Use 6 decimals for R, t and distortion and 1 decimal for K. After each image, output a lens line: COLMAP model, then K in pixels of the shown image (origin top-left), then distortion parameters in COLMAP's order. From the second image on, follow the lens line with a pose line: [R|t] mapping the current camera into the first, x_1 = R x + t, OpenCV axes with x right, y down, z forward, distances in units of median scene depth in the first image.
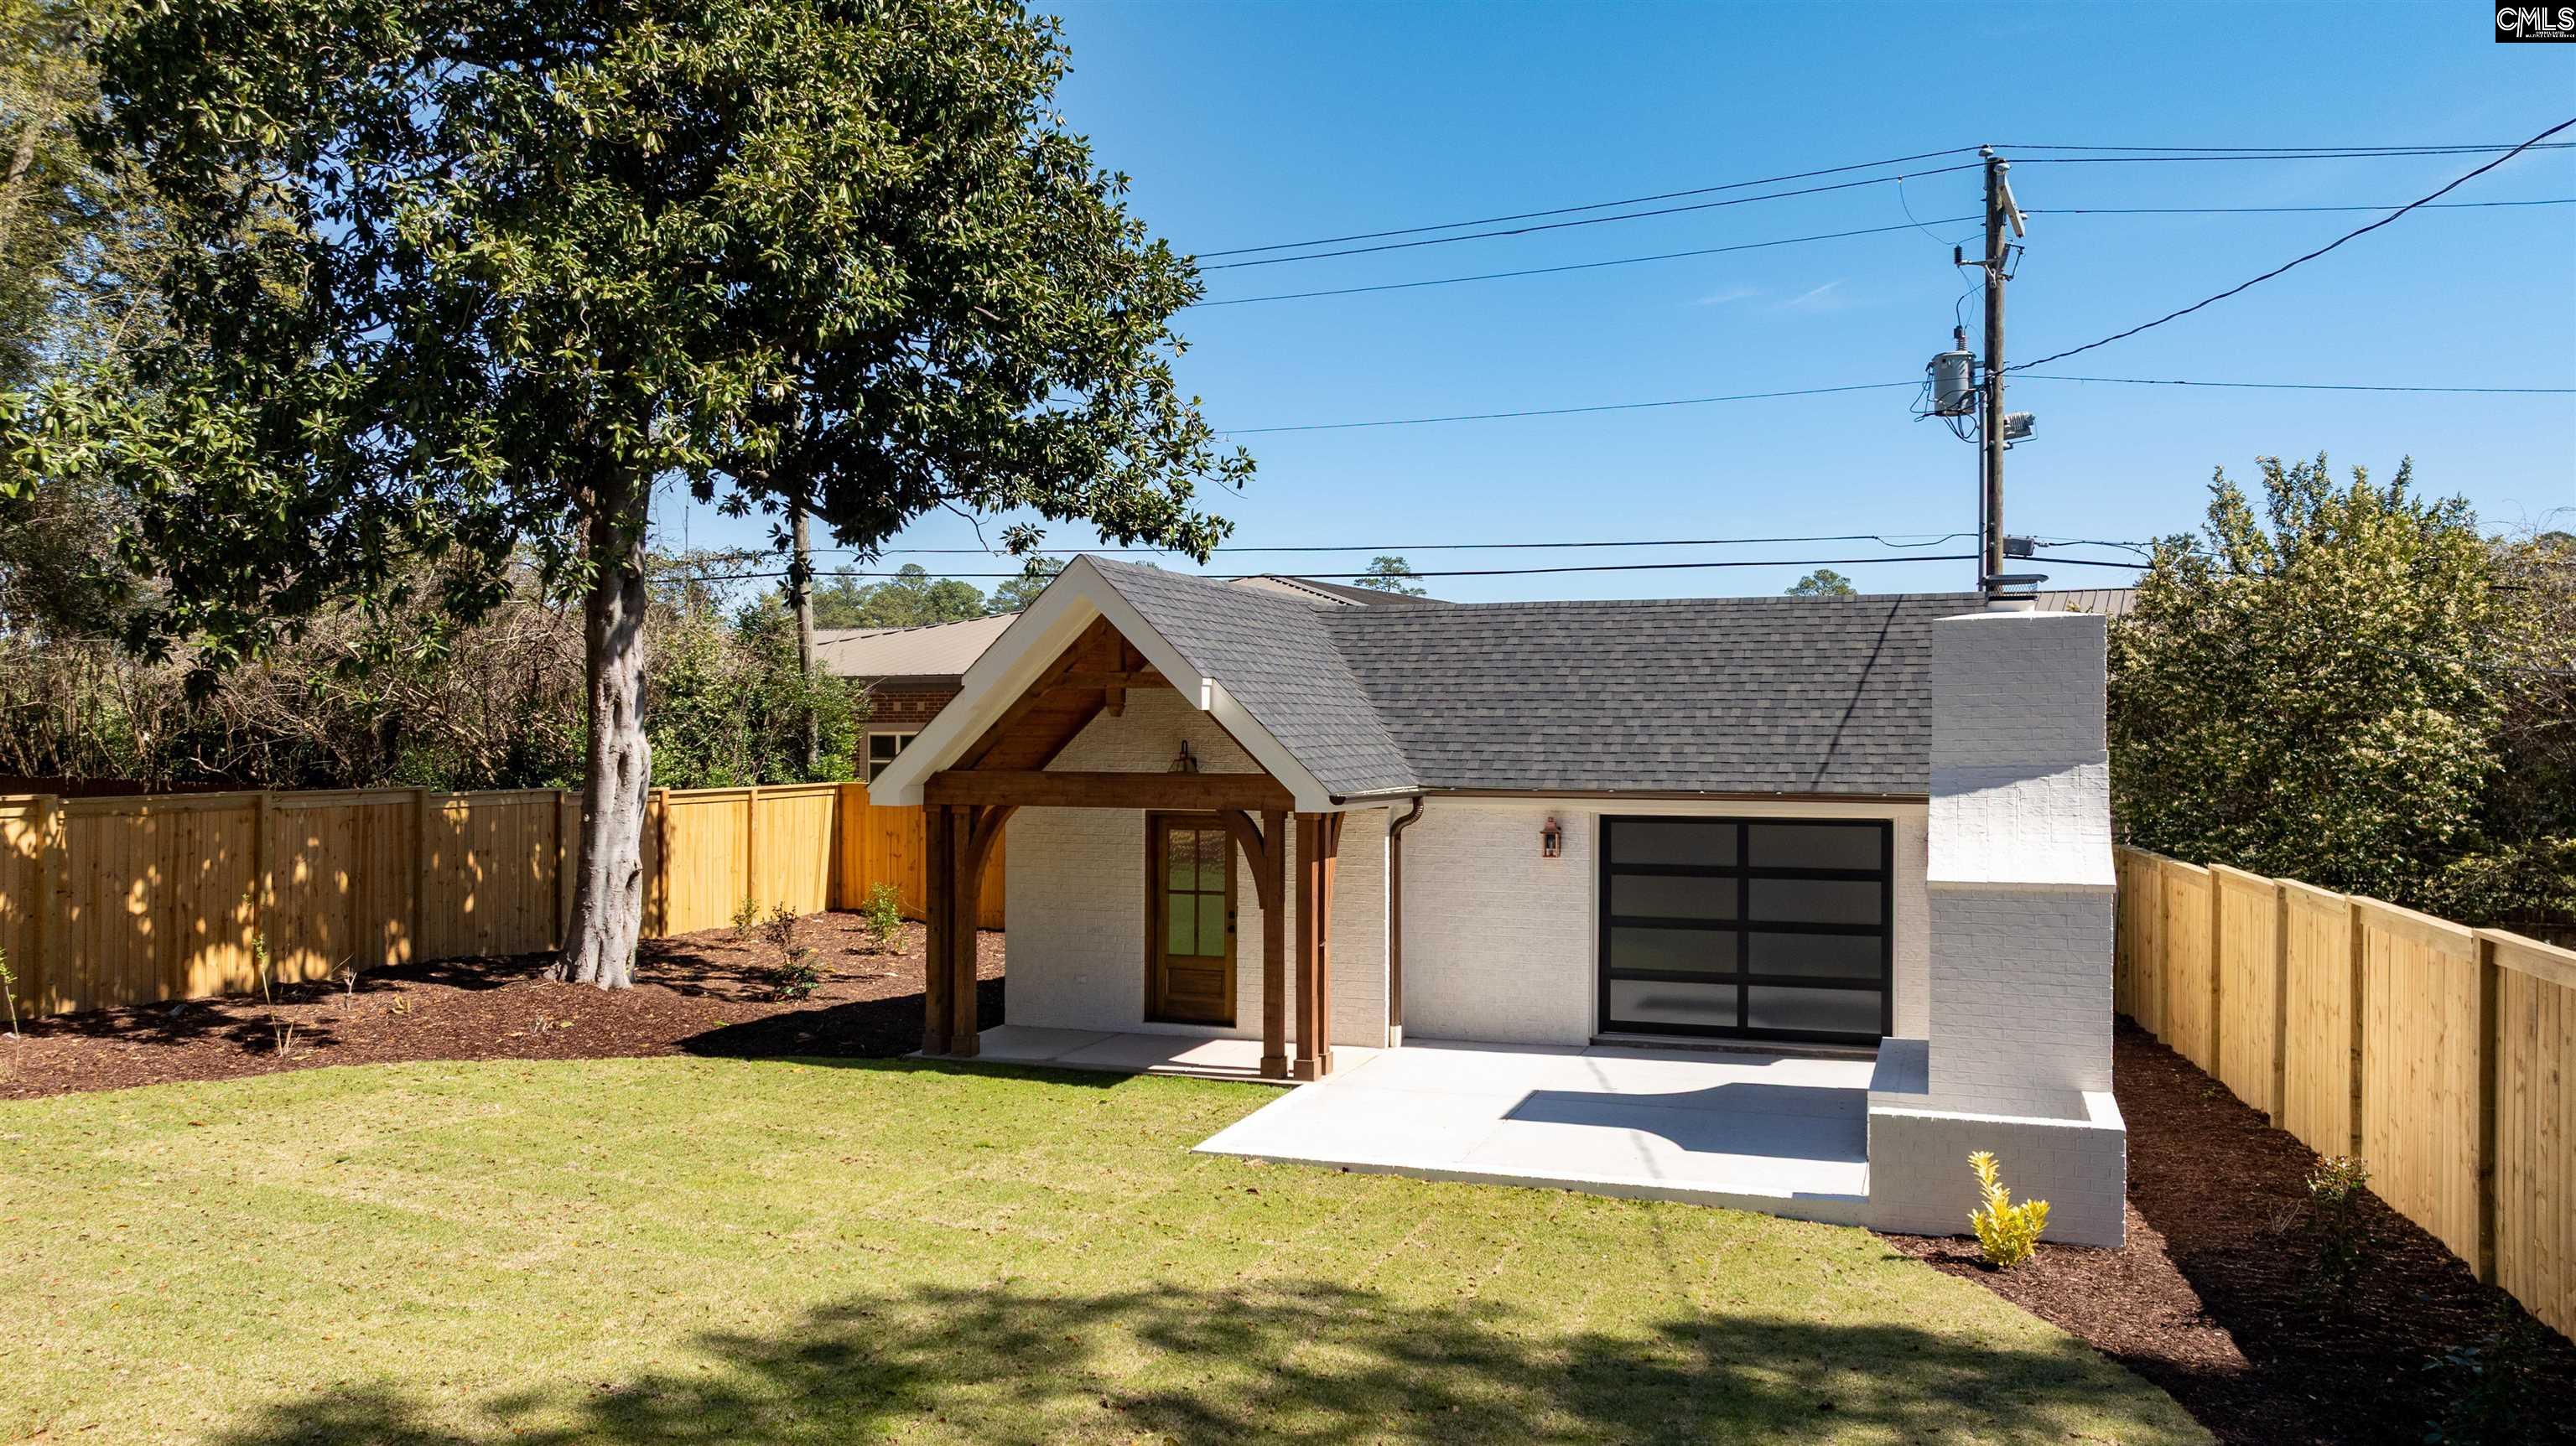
lens RADIAL K [[1840.2, 0, 1288.0], [0, 1840.2, 723.0], [0, 0, 1]] dist [-0.008195, 0.000556]
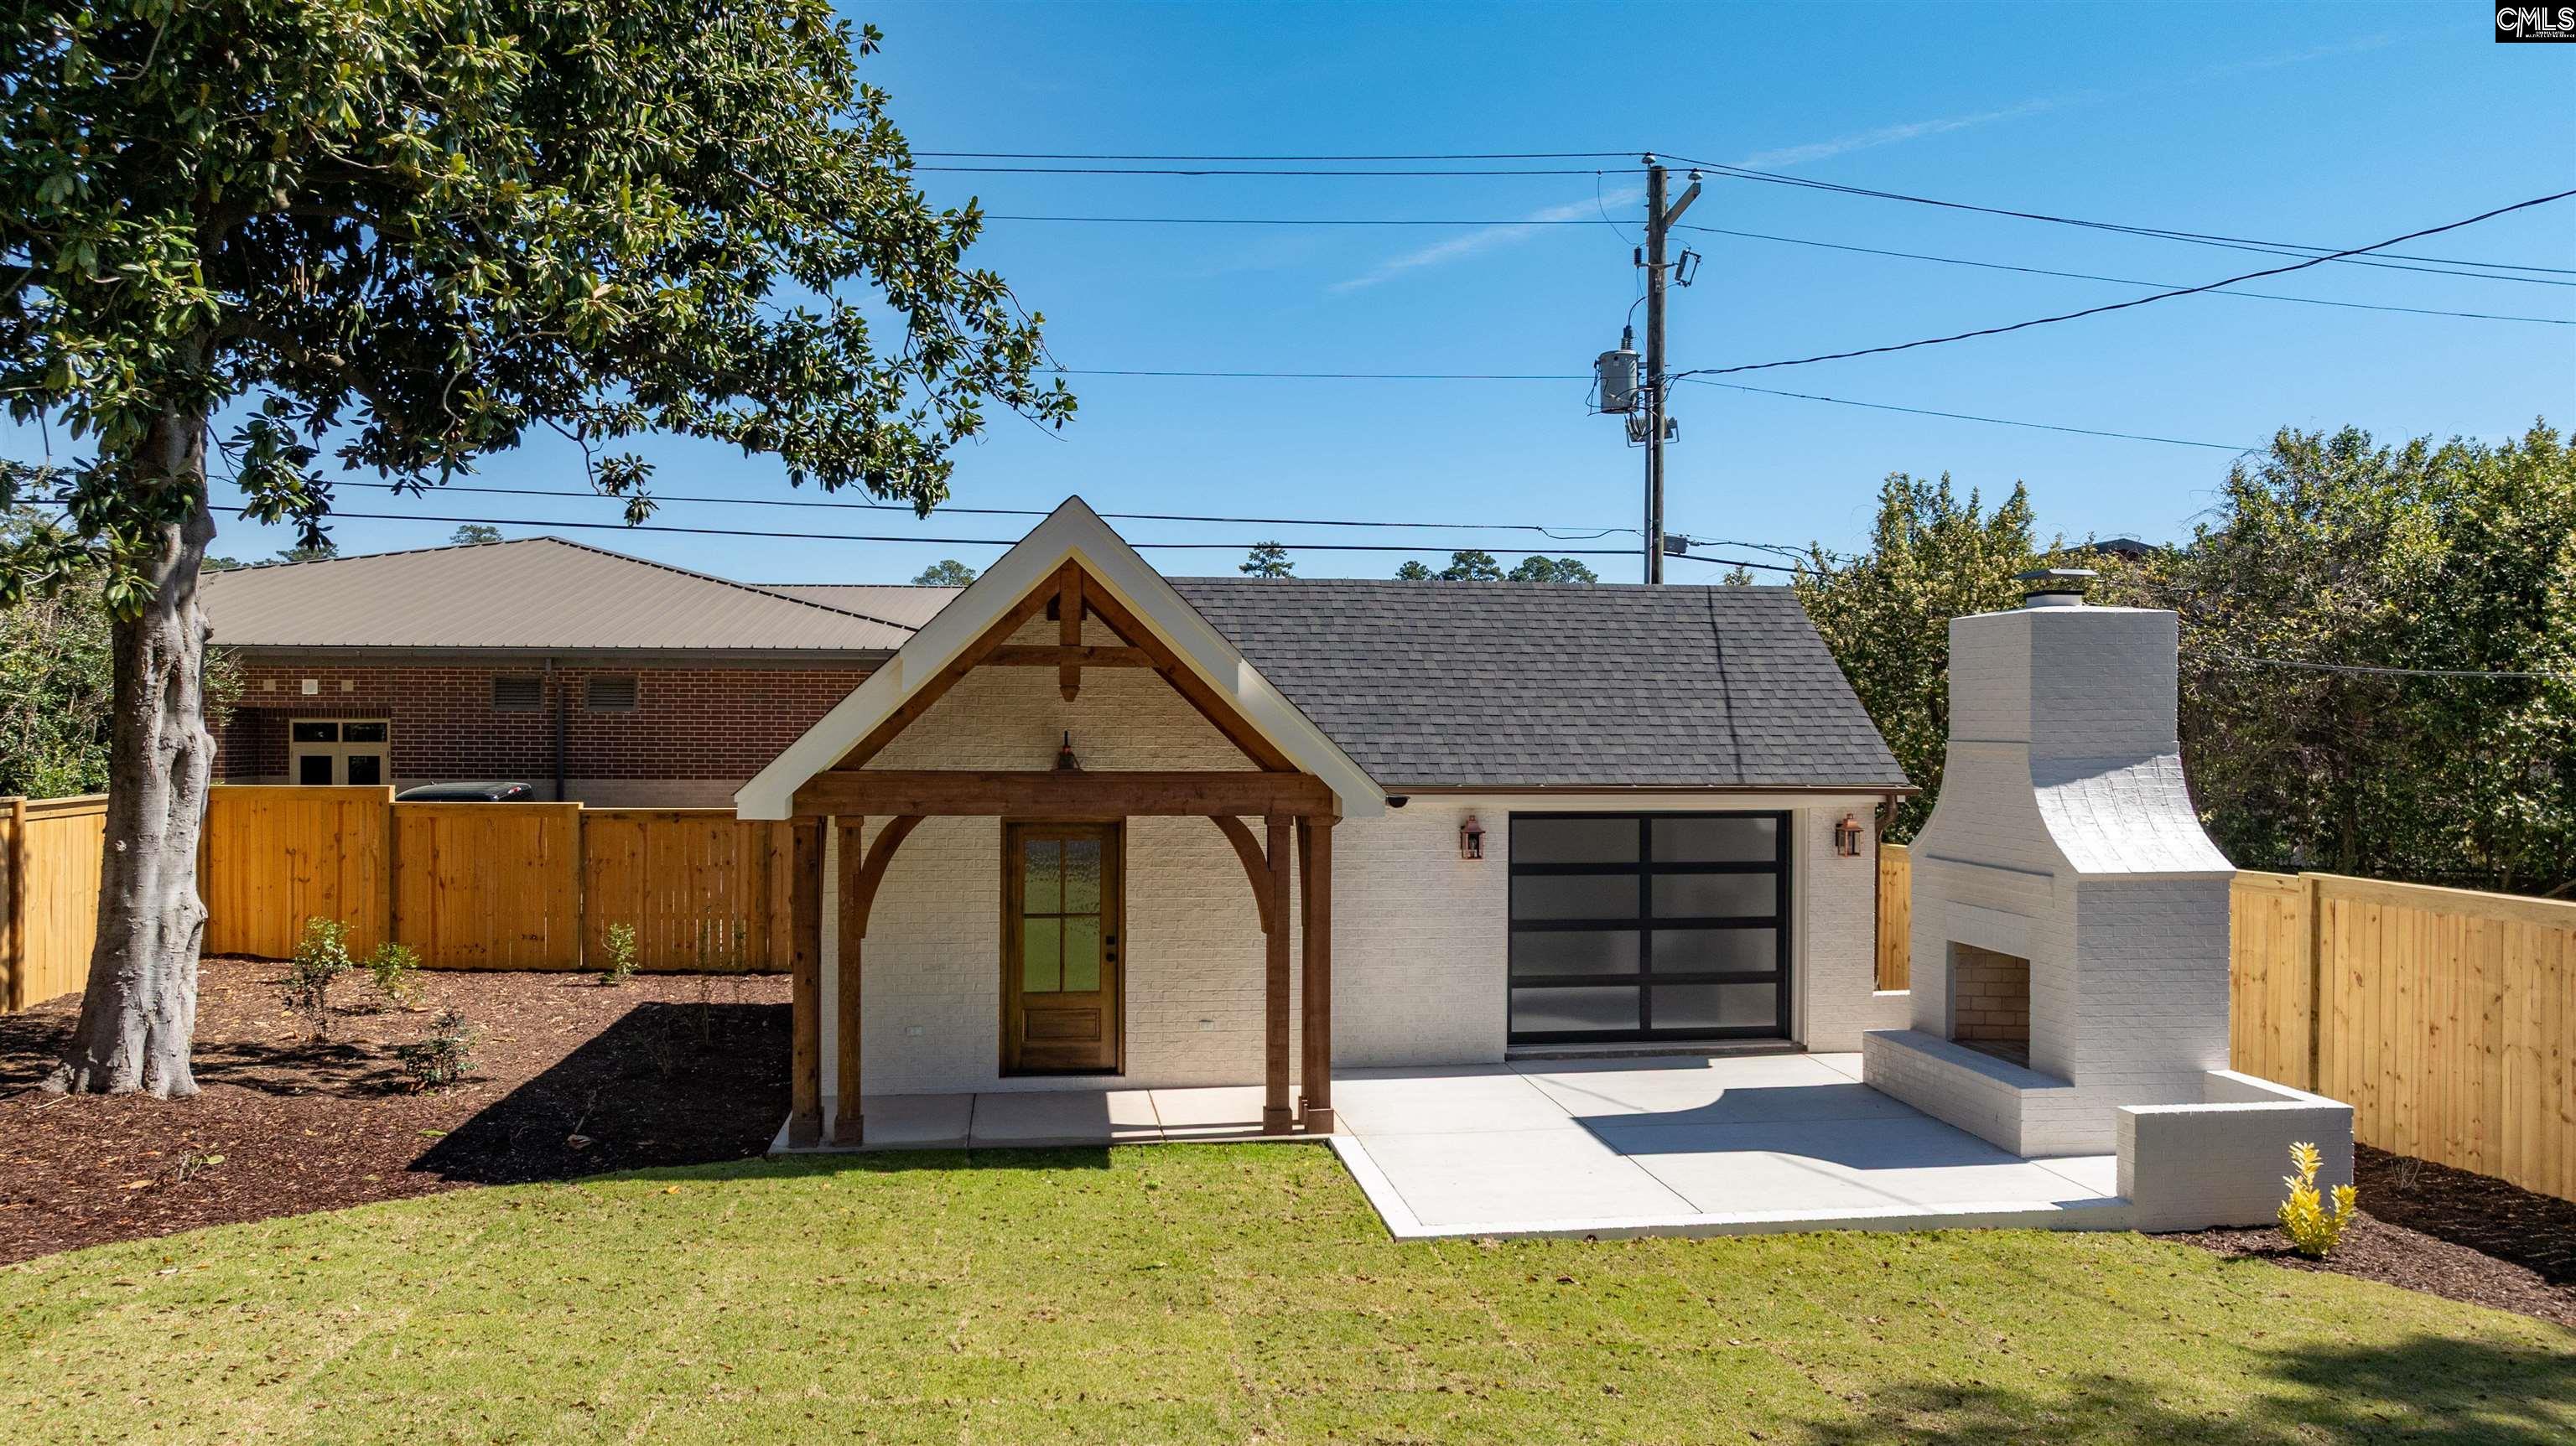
lens RADIAL K [[1840.2, 0, 1288.0], [0, 1840.2, 723.0], [0, 0, 1]] dist [-0.008195, 0.000556]
pose [[0.882221, 0.002097, 0.470831, -0.364458], [-0.005144, 0.999973, 0.005185, 0.001154], [-0.470807, -0.006996, 0.882208, 0.236539]]
